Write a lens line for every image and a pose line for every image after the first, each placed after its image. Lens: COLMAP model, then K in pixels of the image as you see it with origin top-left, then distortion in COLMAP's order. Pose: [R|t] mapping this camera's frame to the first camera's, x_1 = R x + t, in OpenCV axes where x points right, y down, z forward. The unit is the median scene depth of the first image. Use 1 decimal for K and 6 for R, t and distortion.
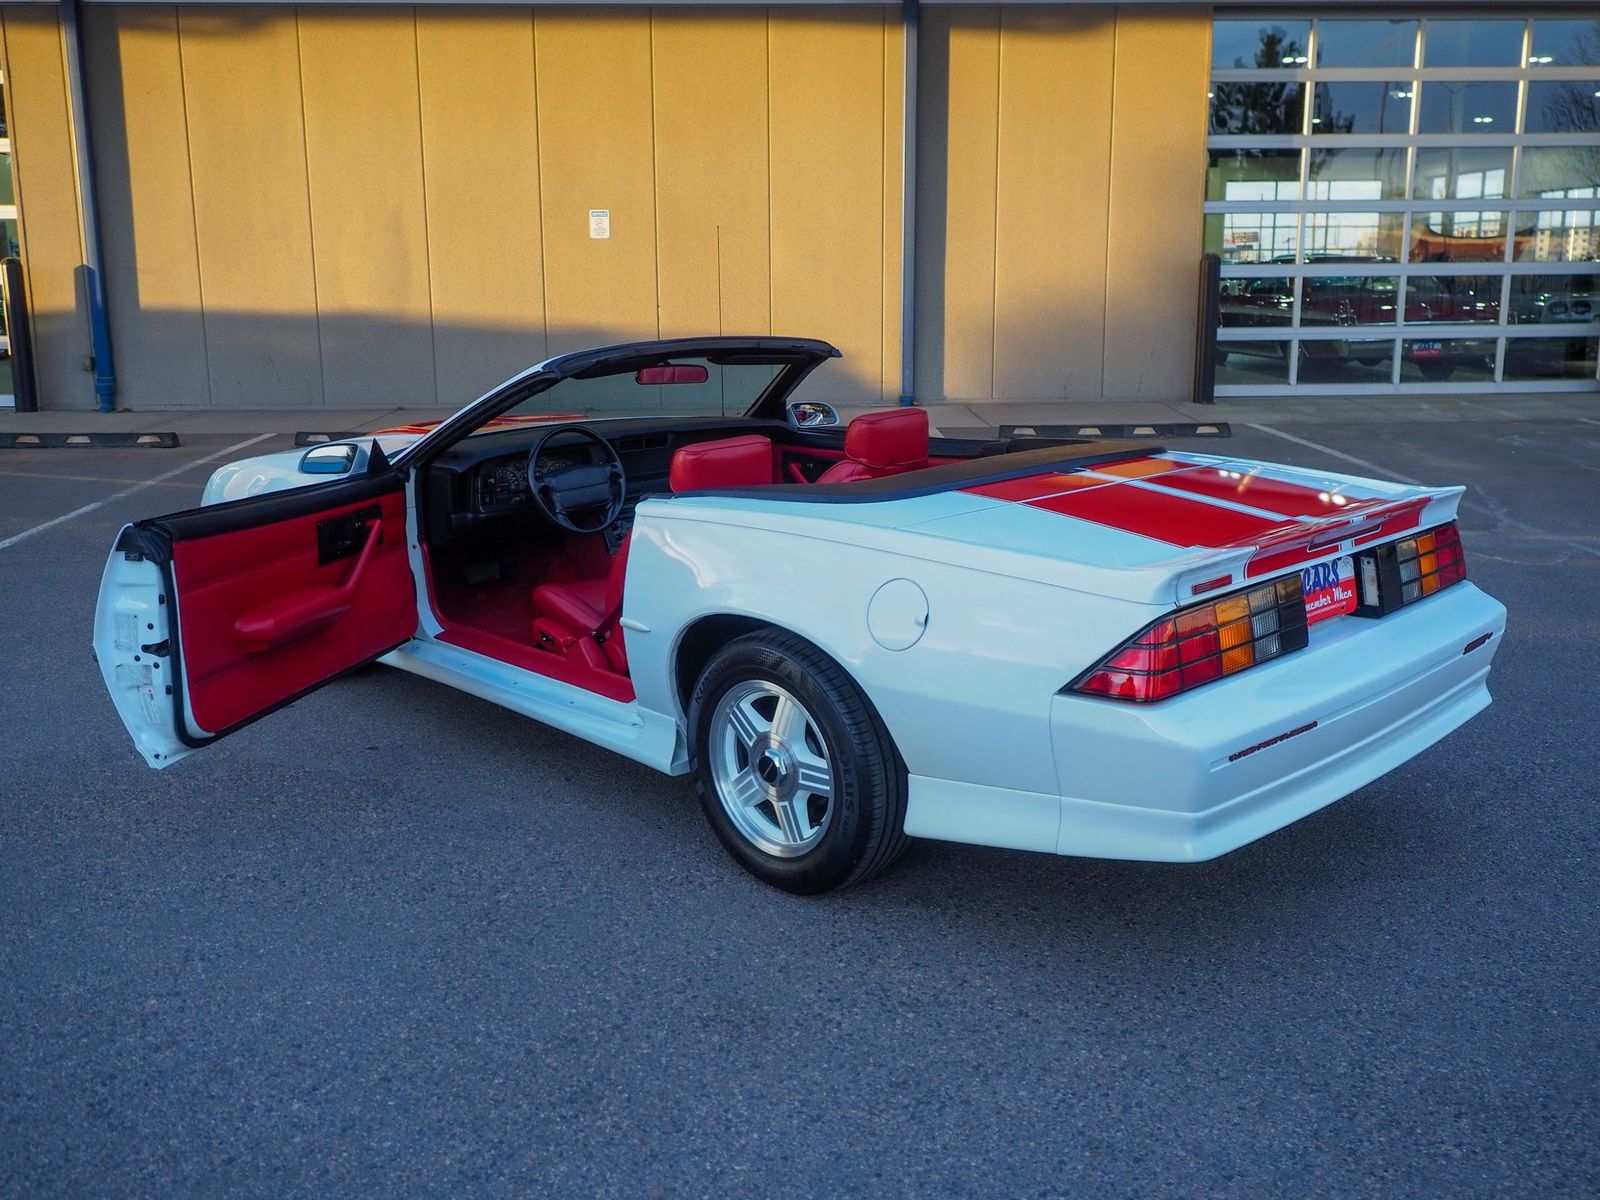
lens RADIAL K [[1438.8, 0, 814.0], [0, 1438.8, 581.0], [0, 0, 1]] dist [0.002644, 0.015827]
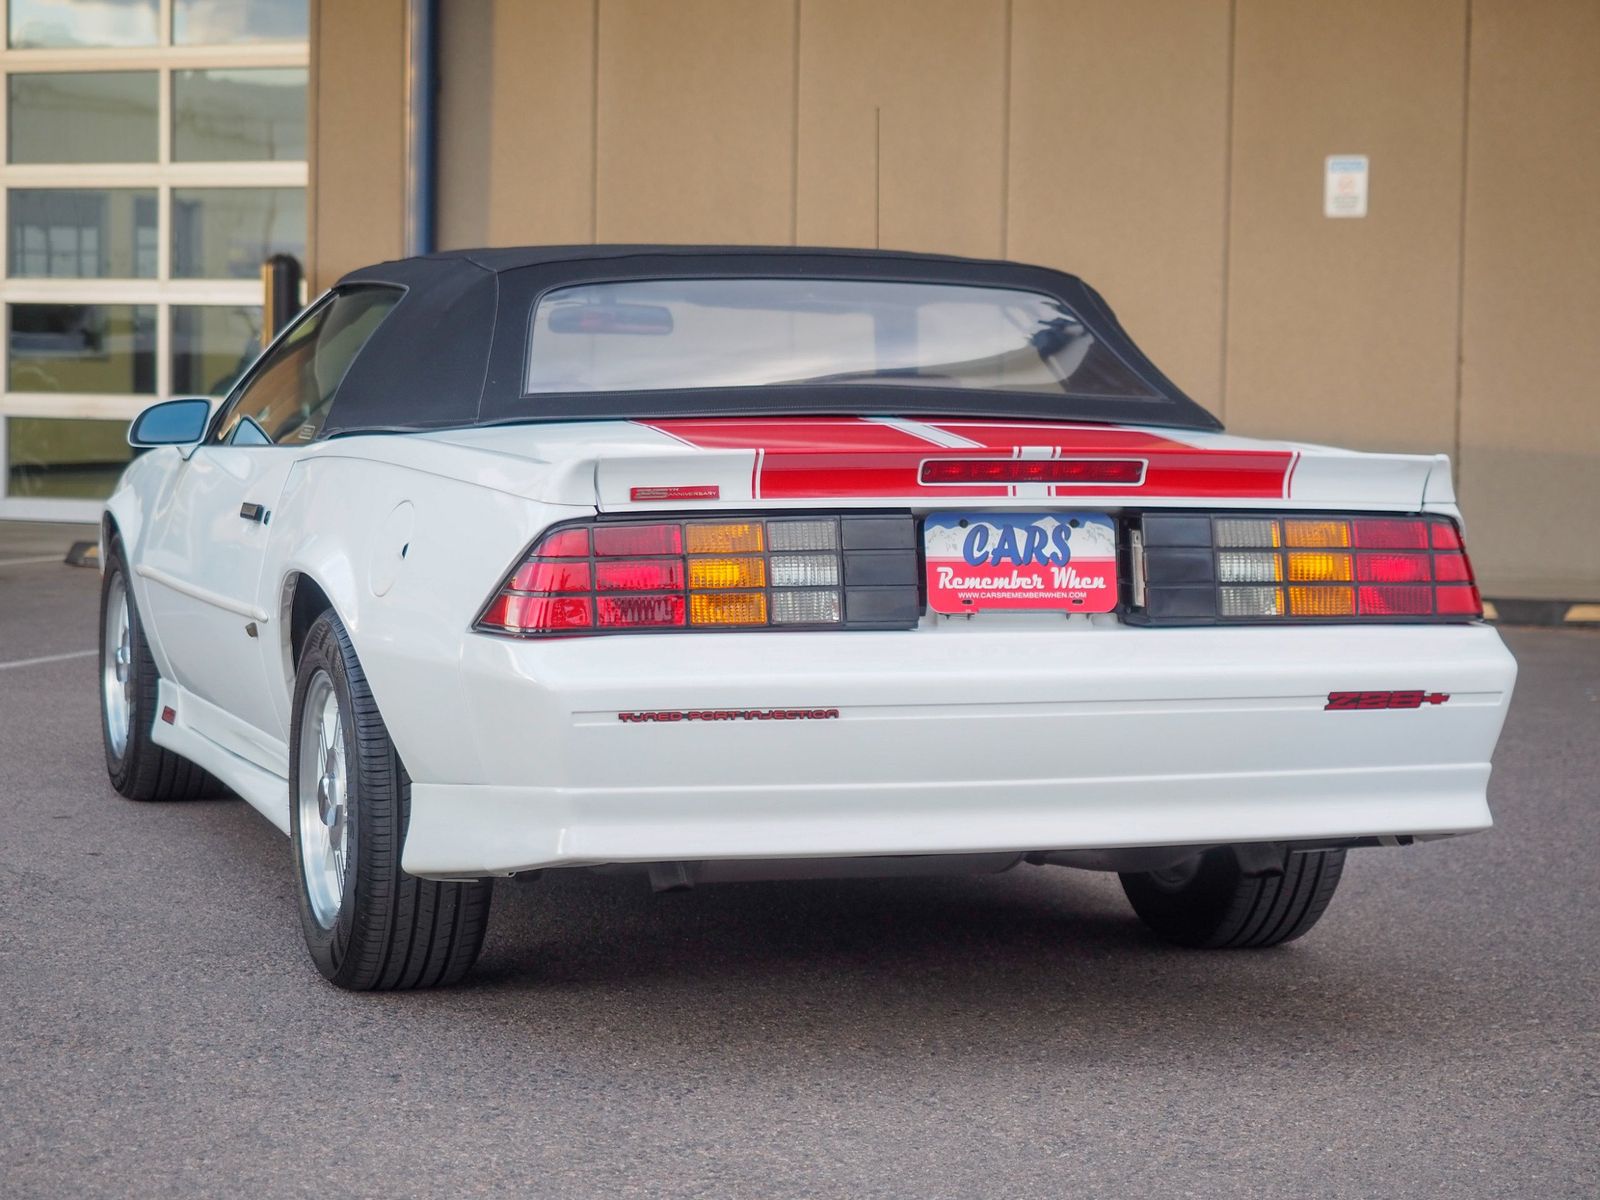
lens RADIAL K [[3692.1, 0, 800.0], [0, 3692.1, 600.0], [0, 0, 1]] dist [0.030397, -0.015920]
pose [[0.892227, 0.045846, -0.449254, 0.978252], [-0.114331, 0.985355, -0.126508, 0.236133], [0.436874, 0.164237, 0.884402, -0.500950]]
